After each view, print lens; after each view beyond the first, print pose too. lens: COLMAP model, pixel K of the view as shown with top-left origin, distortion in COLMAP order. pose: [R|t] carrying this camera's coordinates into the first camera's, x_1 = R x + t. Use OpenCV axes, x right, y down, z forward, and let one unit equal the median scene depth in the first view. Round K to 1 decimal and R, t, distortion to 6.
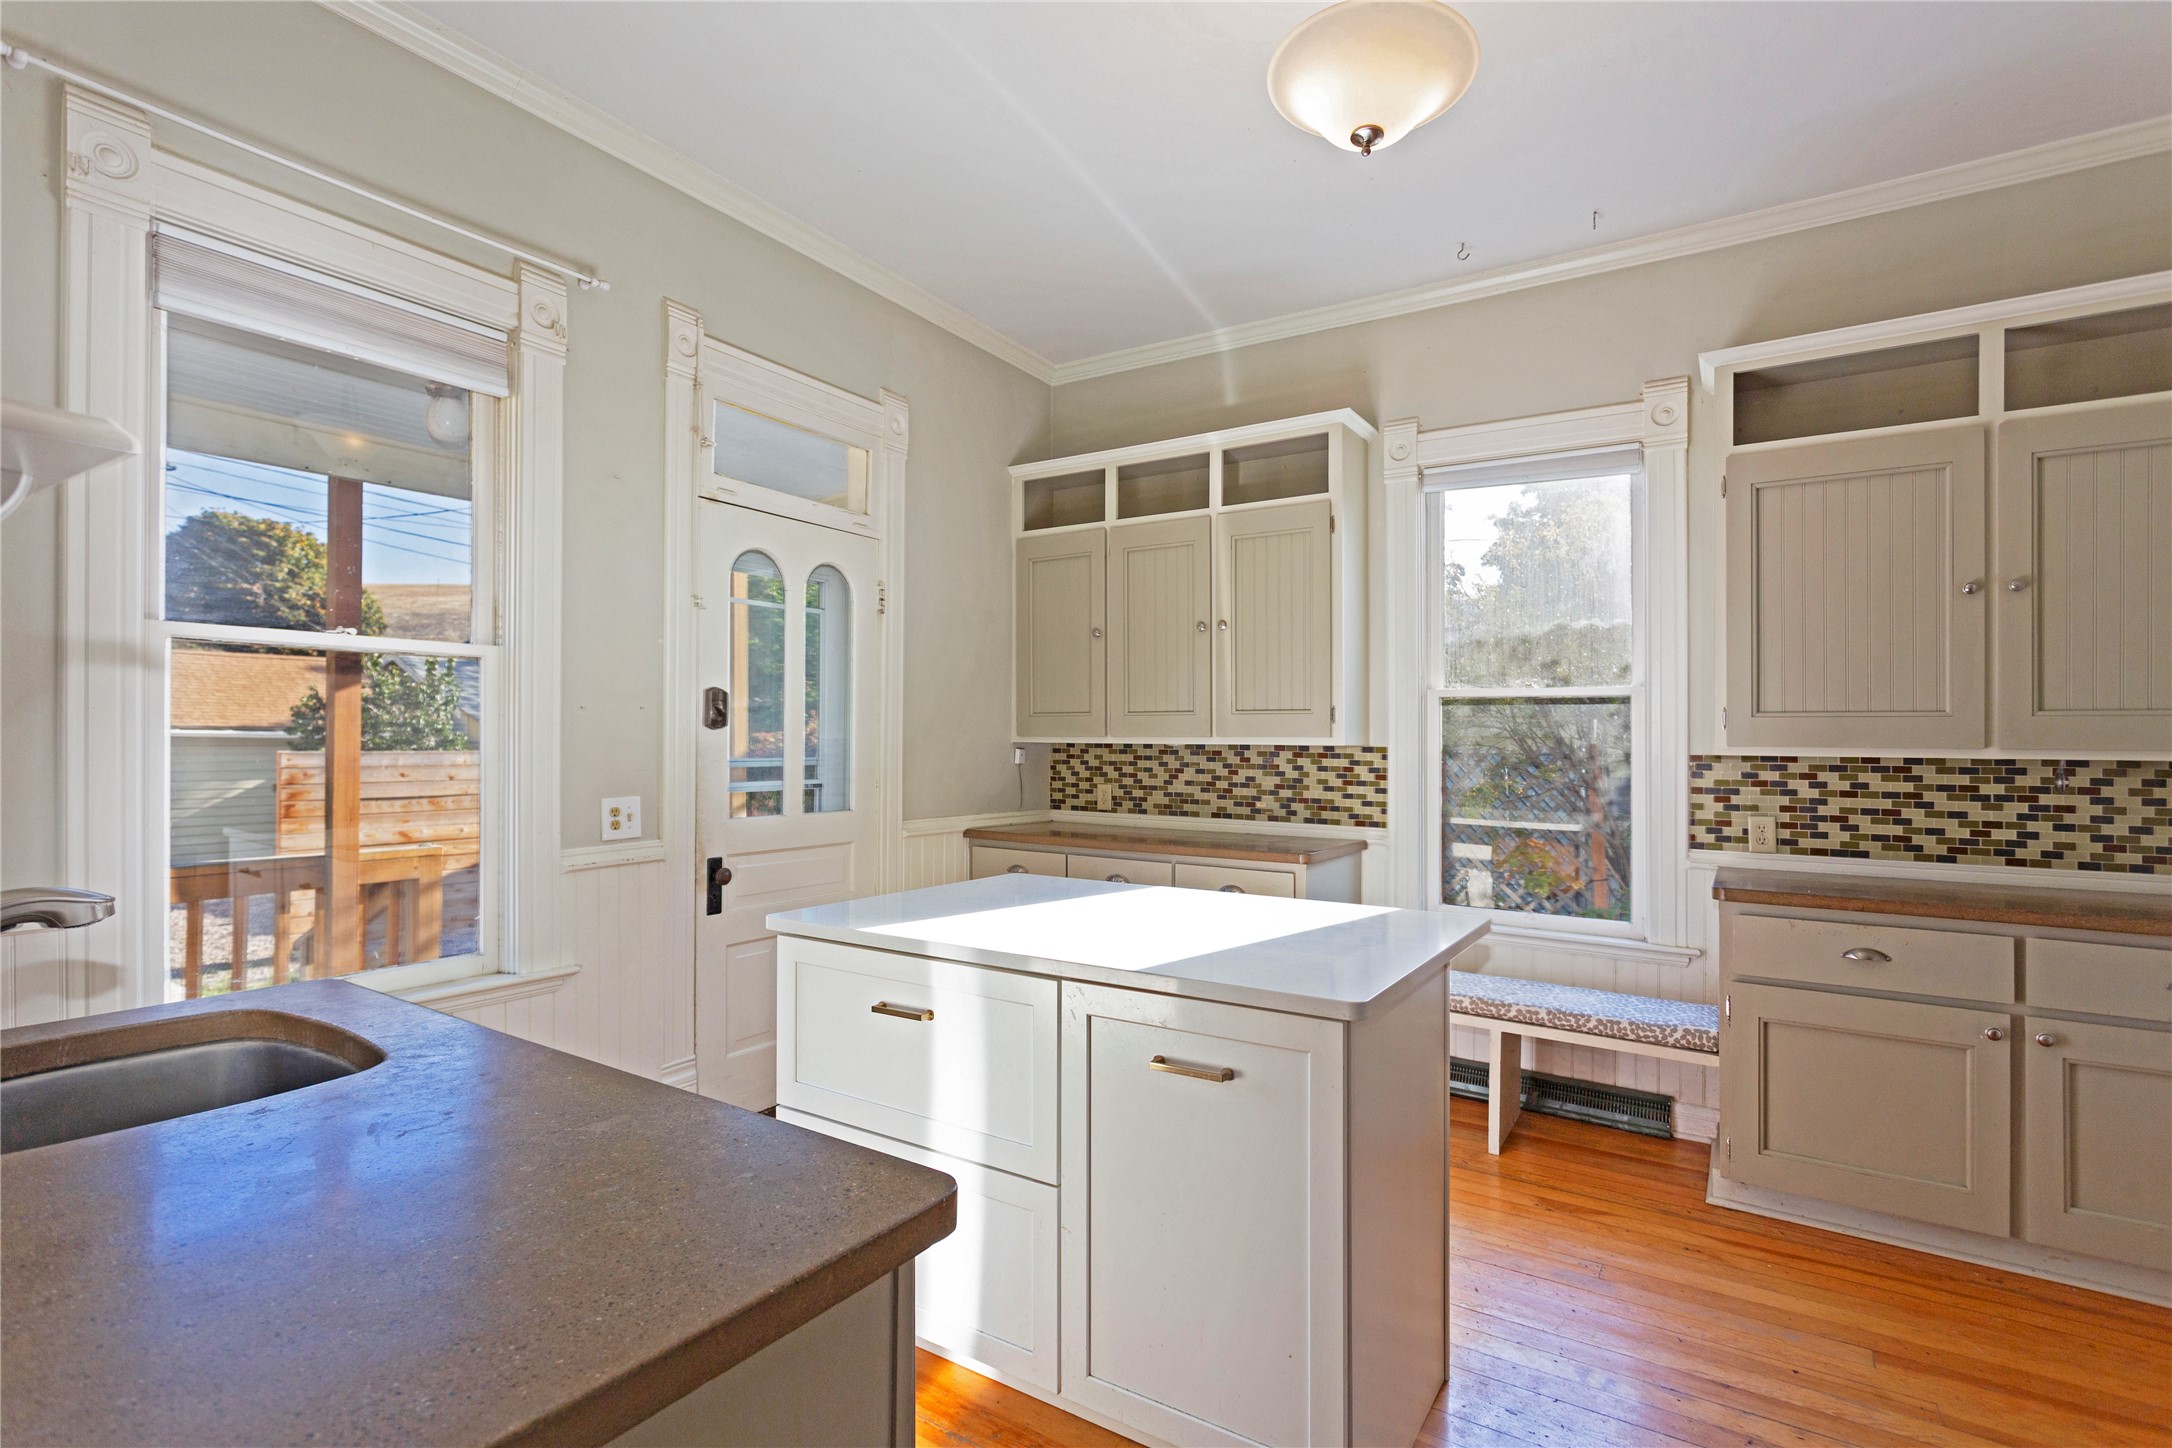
lens RADIAL K [[1034.6, 0, 1086.0], [0, 1034.6, 724.0], [0, 0, 1]] dist [0.001505, 0.000595]
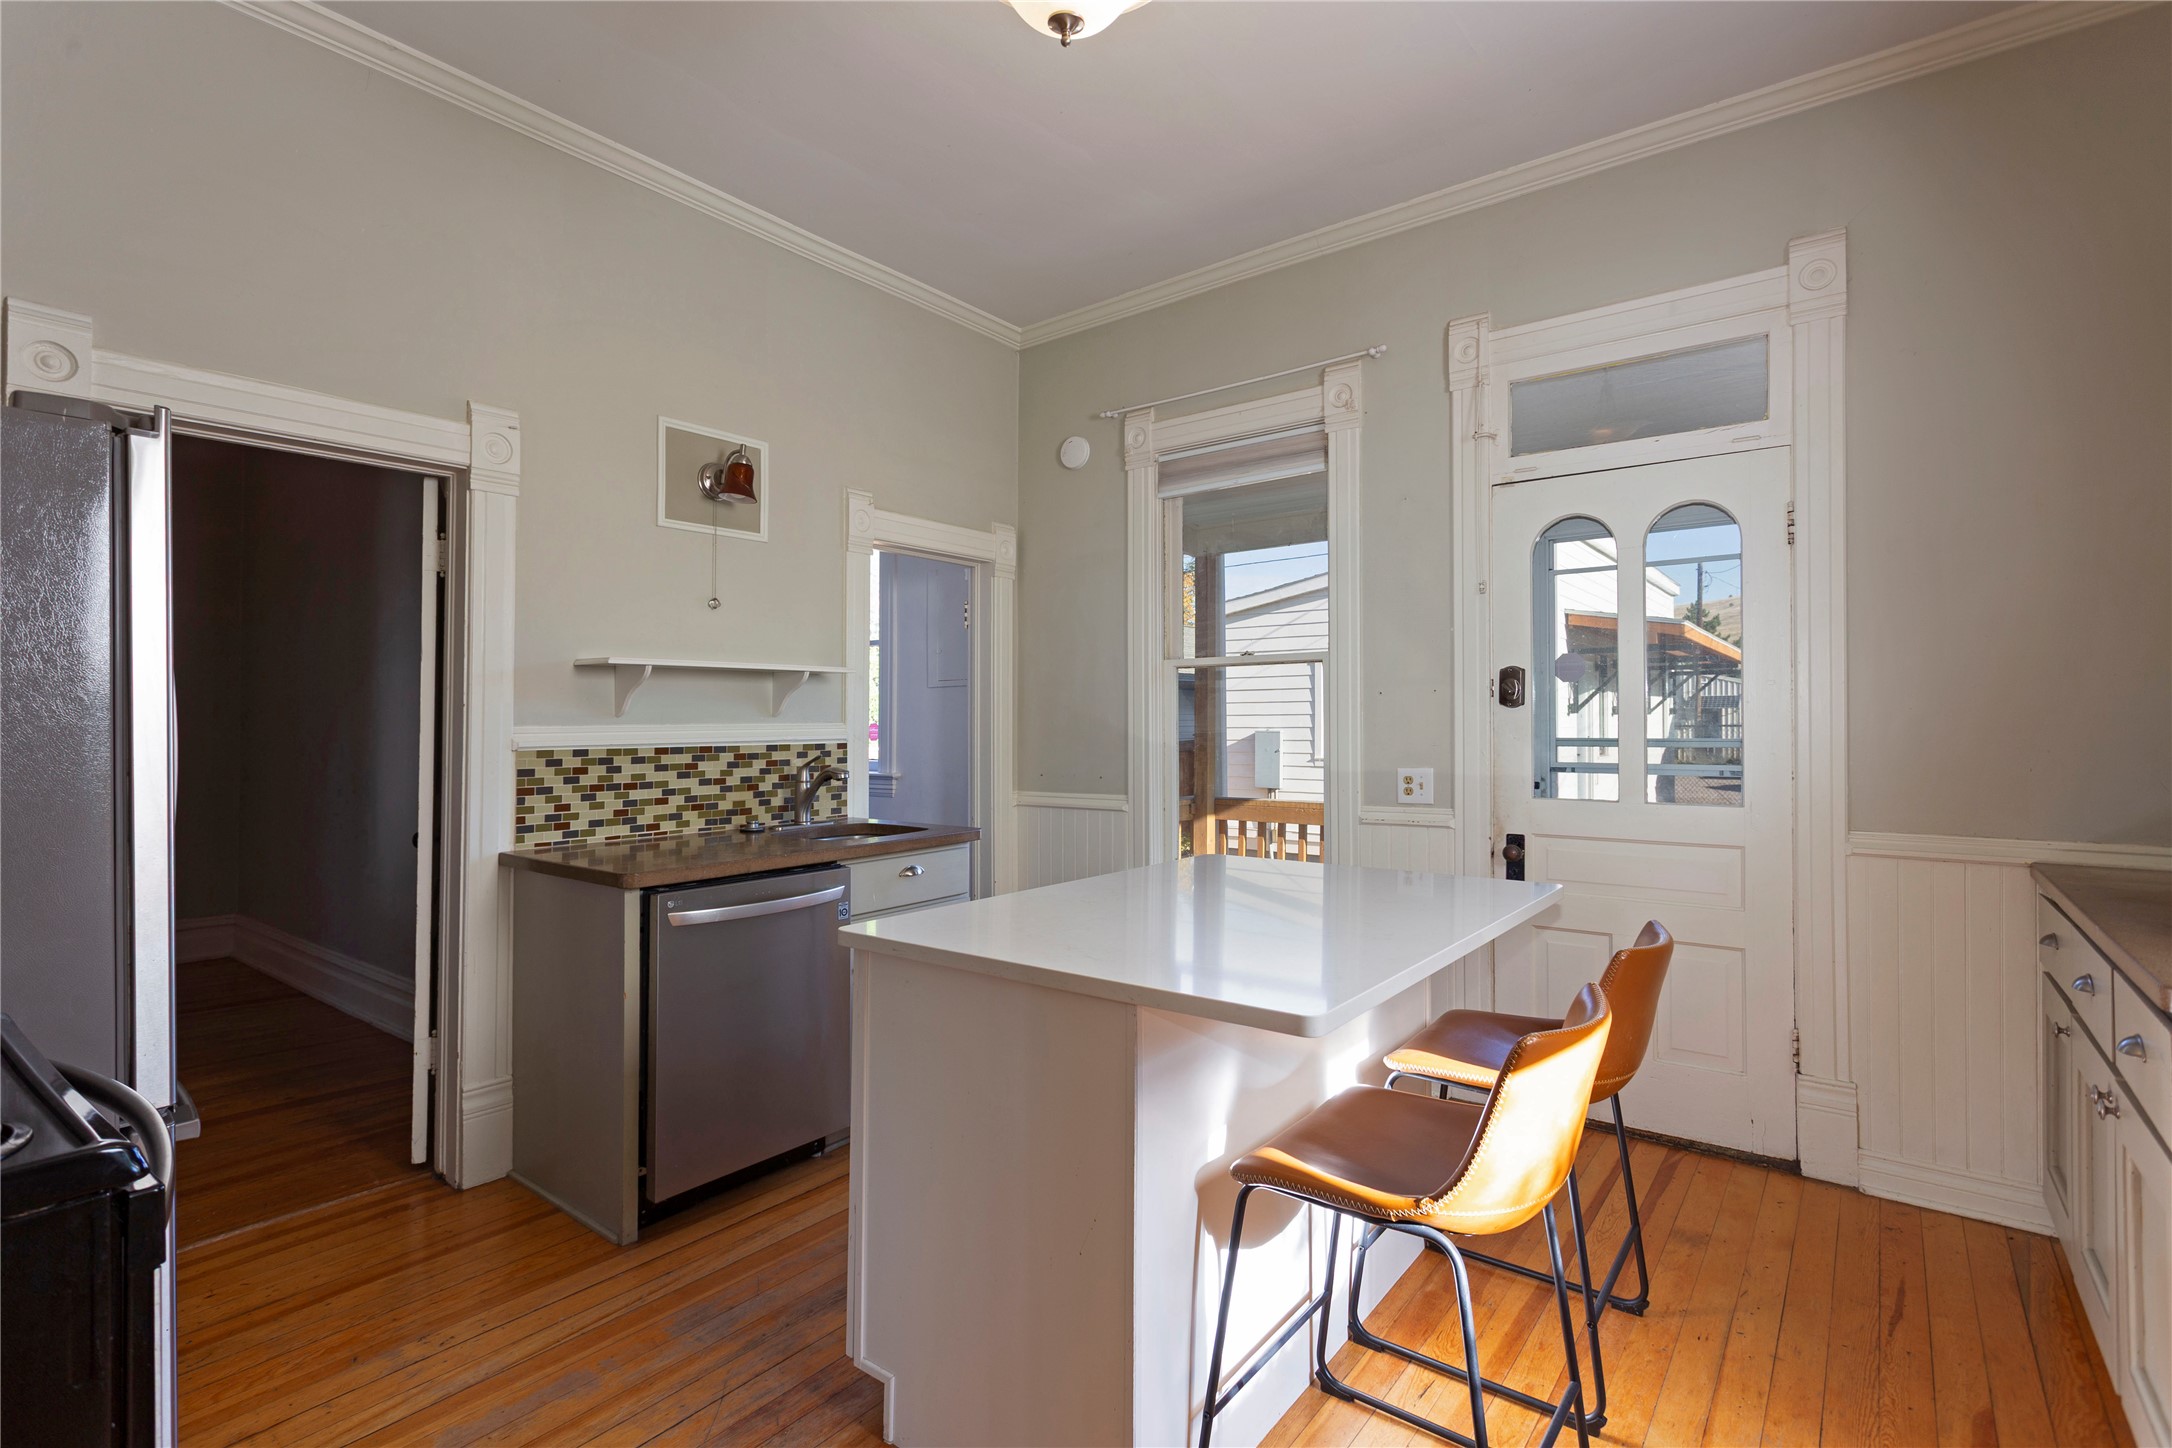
lens RADIAL K [[1034.6, 0, 1086.0], [0, 1034.6, 724.0], [0, 0, 1]] dist [0.001505, 0.000595]
pose [[-0.089408, -0.002087, -0.995993, 0.696373], [0.014703, 0.999886, -0.003415, 0.017184], [0.995887, -0.014949, -0.089367, 0.668074]]
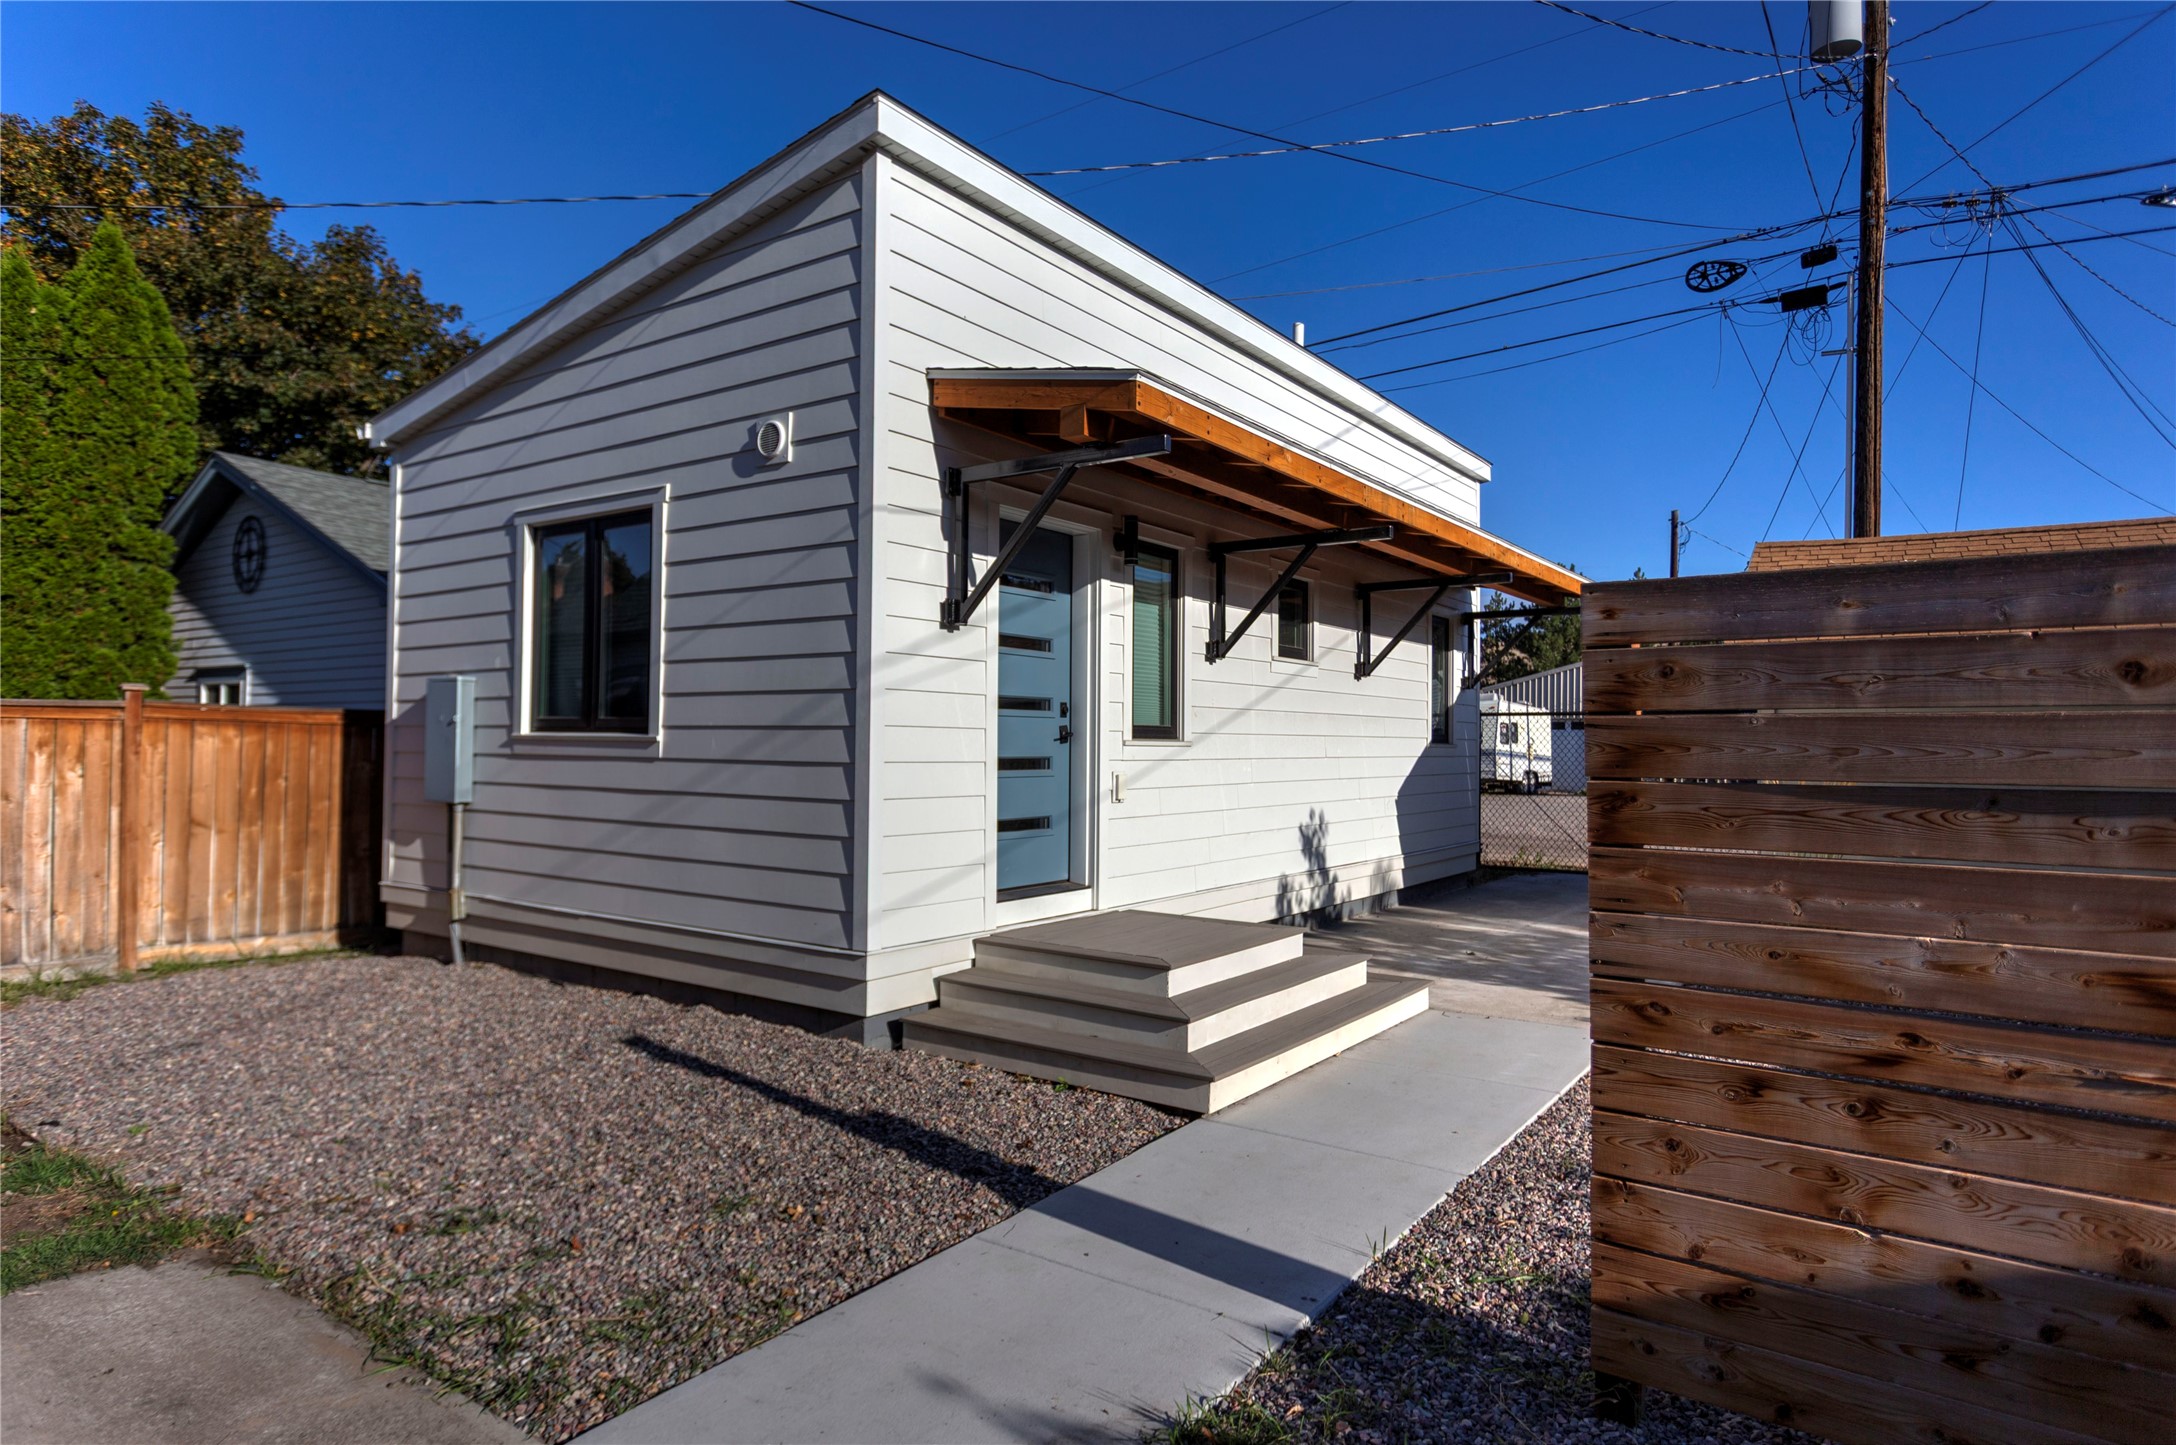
lens RADIAL K [[1253.3, 0, 1088.0], [0, 1253.3, 722.5], [0, 0, 1]] dist [-0.005361, 0.000918]
pose [[-0.057054, -0.027264, -0.997999, -1.157391], [0.002523, 0.999620, -0.027453, 0.175655], [0.998368, -0.004084, -0.056963, 2.235104]]
